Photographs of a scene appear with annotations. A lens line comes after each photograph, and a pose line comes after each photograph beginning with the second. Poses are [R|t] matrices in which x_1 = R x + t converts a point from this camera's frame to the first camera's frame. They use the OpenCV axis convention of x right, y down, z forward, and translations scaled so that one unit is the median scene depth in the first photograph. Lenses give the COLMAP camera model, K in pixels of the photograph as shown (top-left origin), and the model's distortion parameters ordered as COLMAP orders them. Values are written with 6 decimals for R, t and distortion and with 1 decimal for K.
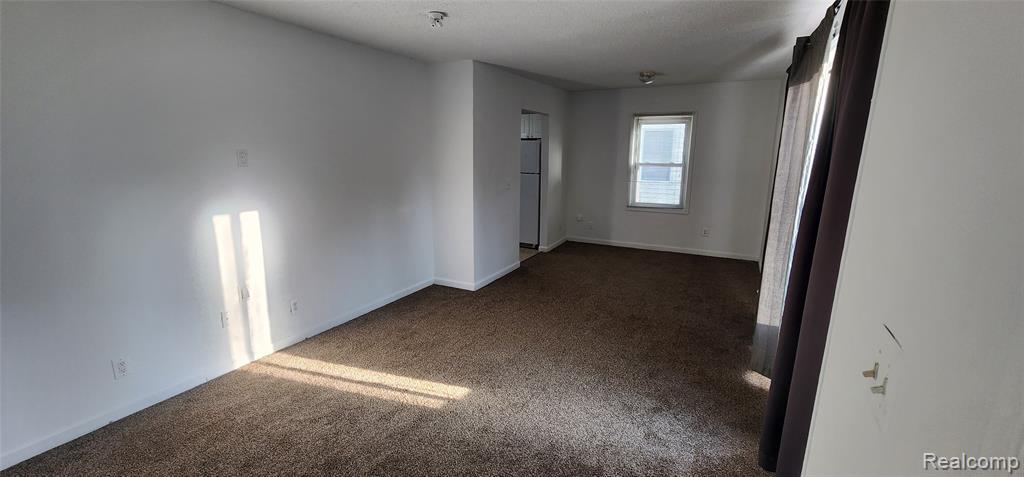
lens RADIAL K [[422.1, 0, 508.3], [0, 422.1, 236.6], [0, 0, 1]] dist [0.002386, -0.000084]
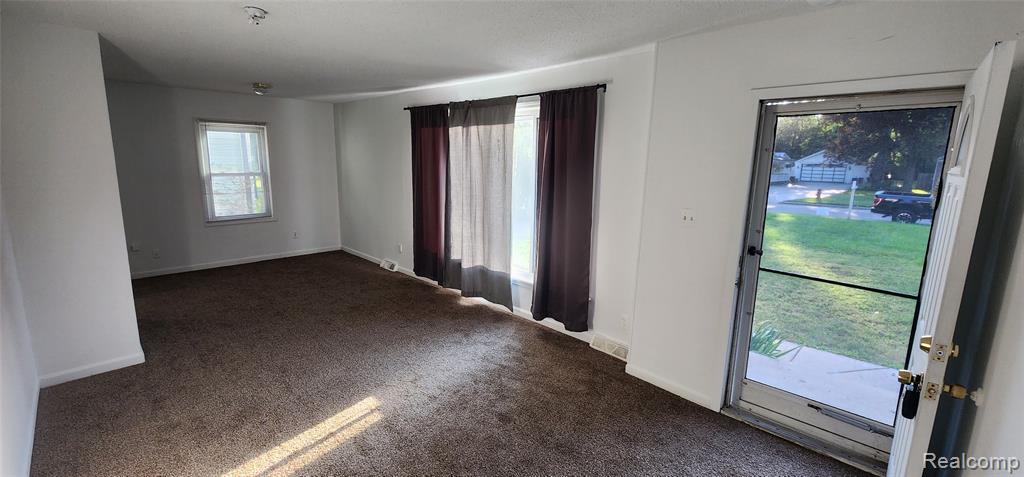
lens RADIAL K [[422.1, 0, 511.6], [0, 422.1, 236.9], [0, 0, 1]] dist [0.002386, -0.000084]
pose [[0.301200, -0.177533, 0.936889, -0.589272], [0.183952, 0.974878, 0.125593, -0.057717], [-0.935650, 0.134514, 0.326291, 0.189957]]
